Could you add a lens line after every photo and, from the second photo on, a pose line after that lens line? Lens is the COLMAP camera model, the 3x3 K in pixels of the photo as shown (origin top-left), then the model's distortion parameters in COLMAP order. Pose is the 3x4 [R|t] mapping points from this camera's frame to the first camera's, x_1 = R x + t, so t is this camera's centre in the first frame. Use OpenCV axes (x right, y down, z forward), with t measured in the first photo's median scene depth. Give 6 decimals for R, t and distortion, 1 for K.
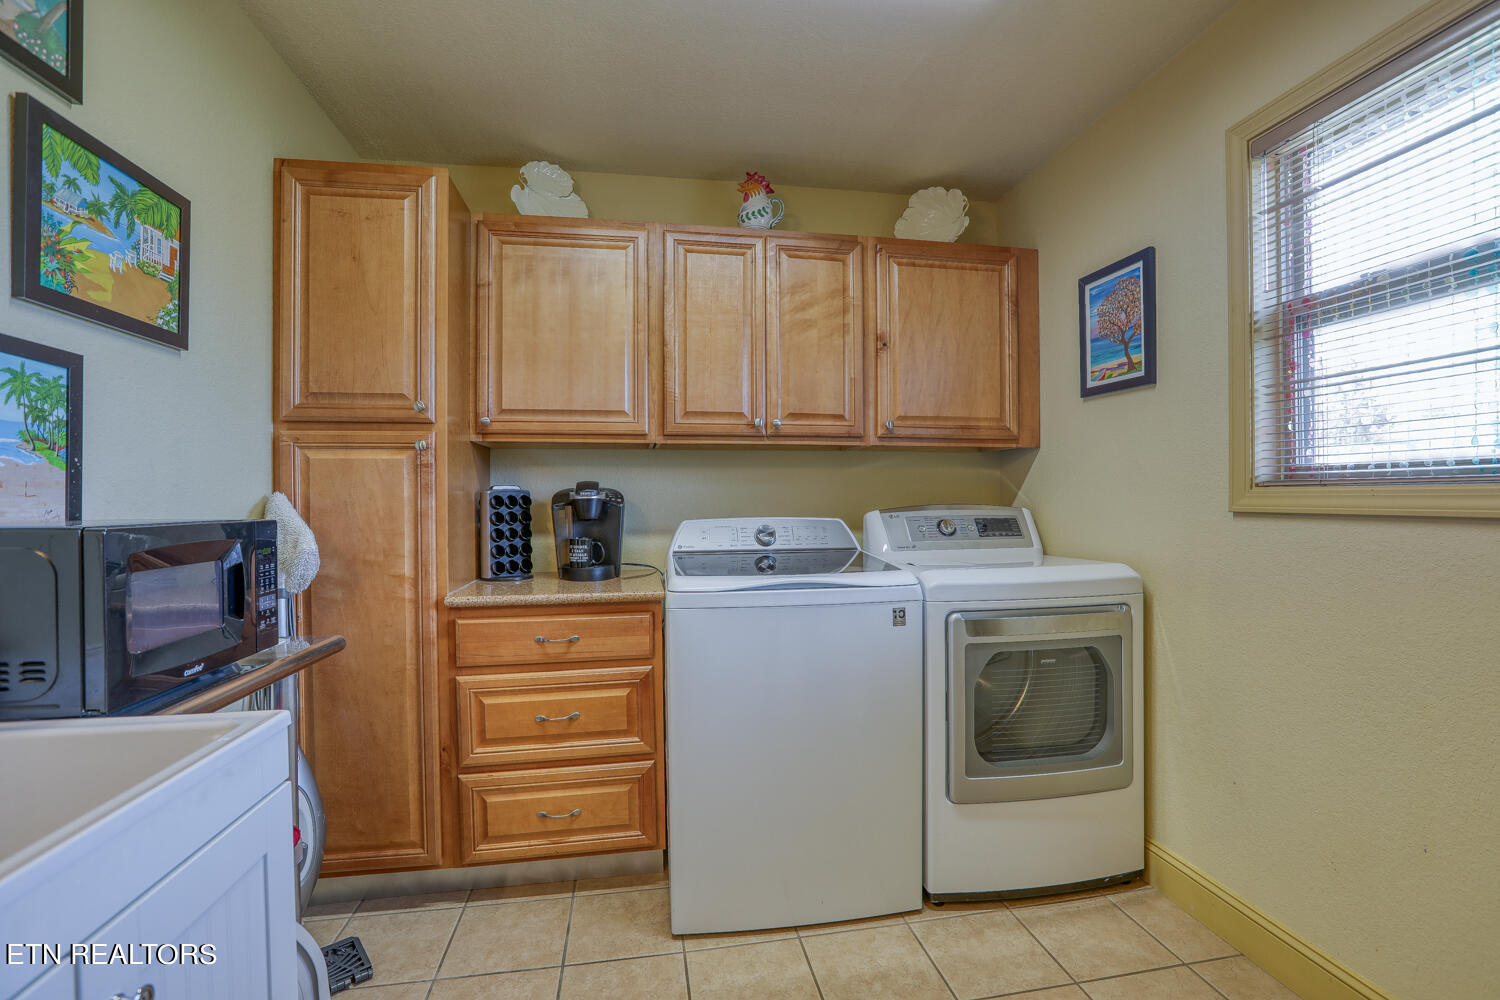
lens RADIAL K [[693.1, 0, 749.4], [0, 693.1, 506.6], [0, 0, 1]] dist [-0.041014, 0.010989]
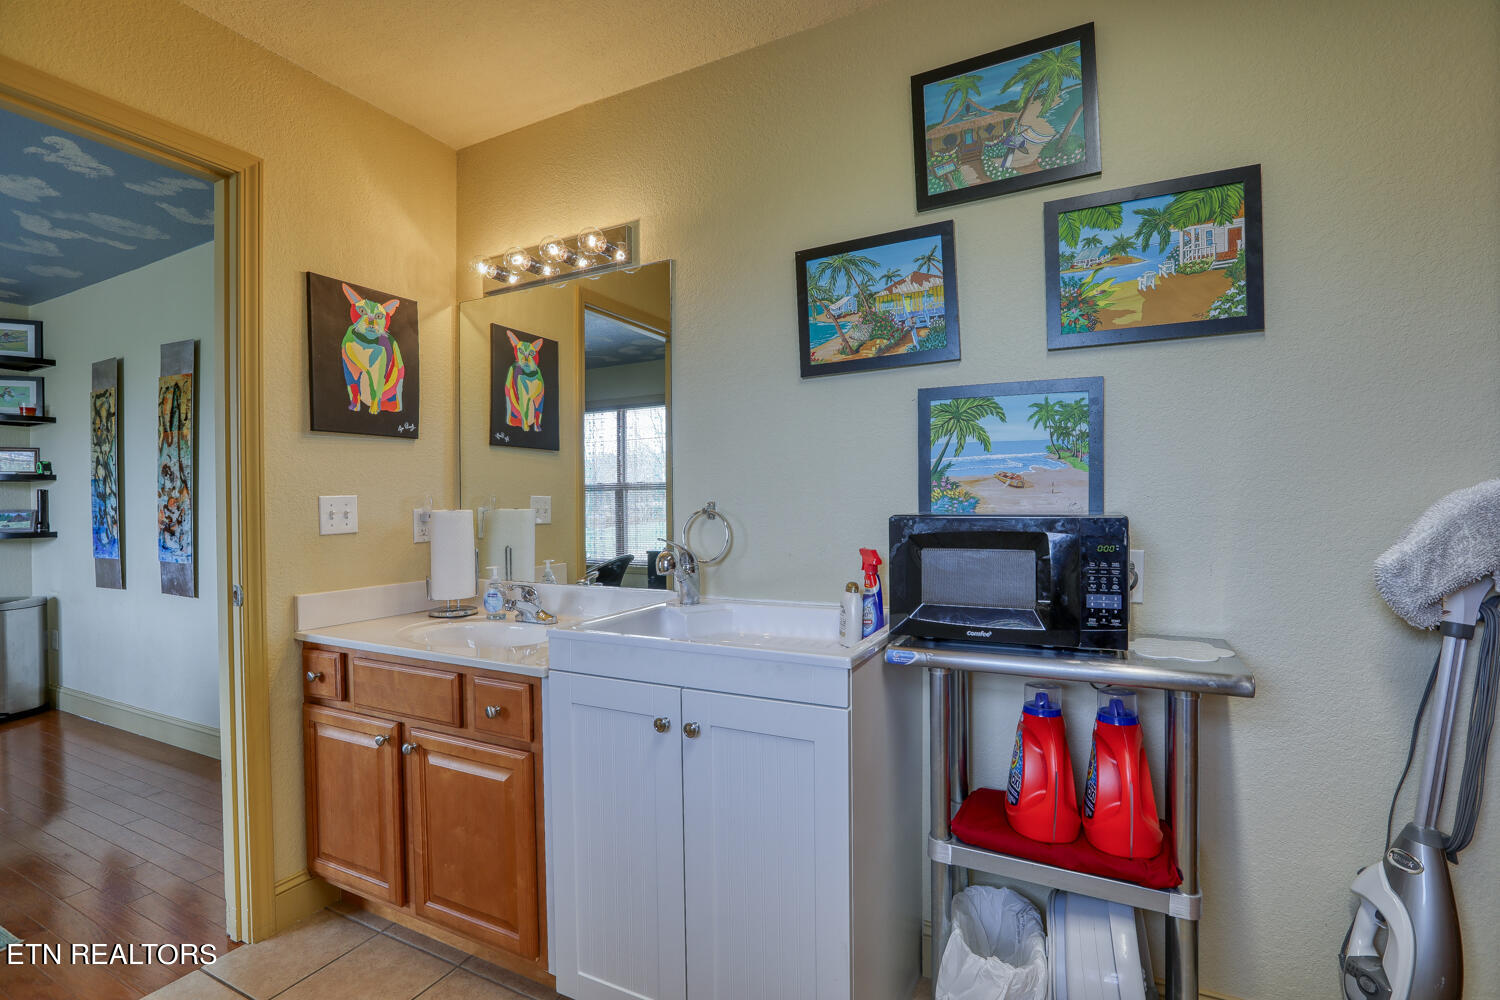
lens RADIAL K [[693.1, 0, 751.1], [0, 693.1, 497.5], [0, 0, 1]] dist [-0.041014, 0.010989]
pose [[-0.584662, 0.014371, -0.811150, 0.376291], [0.009073, 0.999896, 0.011175, -0.023915], [0.811226, -0.000826, -0.584732, 1.156943]]
